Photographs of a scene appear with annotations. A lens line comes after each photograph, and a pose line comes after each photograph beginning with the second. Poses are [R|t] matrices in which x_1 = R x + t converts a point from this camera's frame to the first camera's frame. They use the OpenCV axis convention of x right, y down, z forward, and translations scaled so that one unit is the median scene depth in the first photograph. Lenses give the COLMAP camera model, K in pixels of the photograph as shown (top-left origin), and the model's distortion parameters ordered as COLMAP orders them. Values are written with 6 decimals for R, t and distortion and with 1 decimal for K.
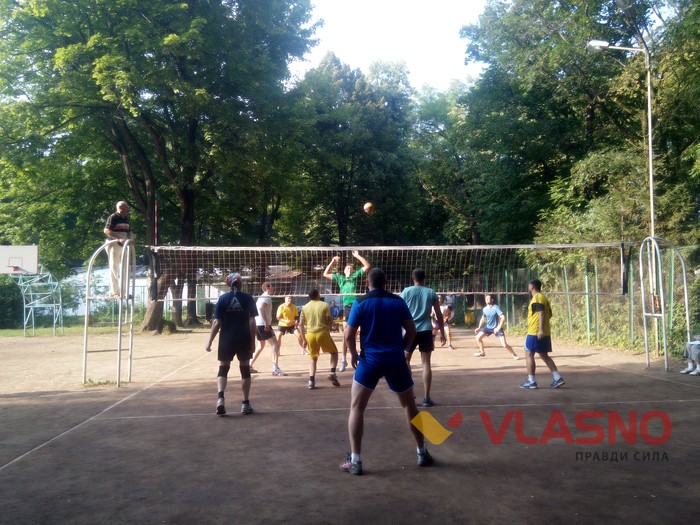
lens RADIAL K [[624.7, 0, 349.5], [0, 624.7, 263.5], [0, 0, 1]] dist [0.051742, -0.081967]
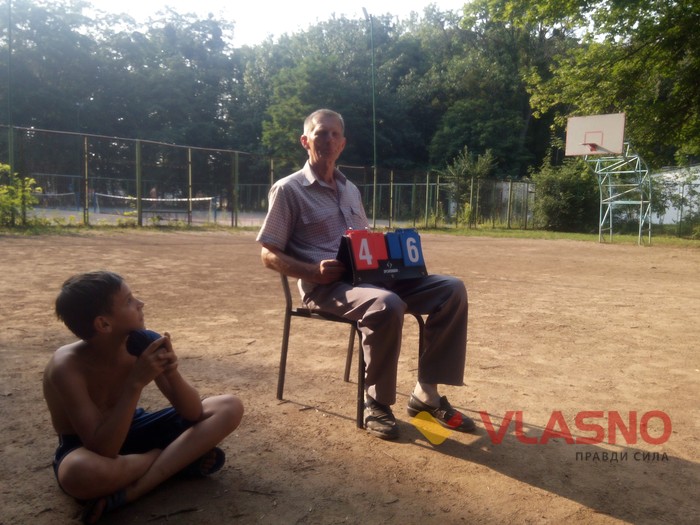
lens RADIAL K [[624.7, 0, 350.3], [0, 624.7, 261.8], [0, 0, 1]] dist [0.051742, -0.081967]
pose [[0.665712, 0.096795, -0.739905, -0.129668], [0.000407, 0.991504, 0.130076, 0.033762], [0.746209, -0.086894, 0.660016, 0.233476]]
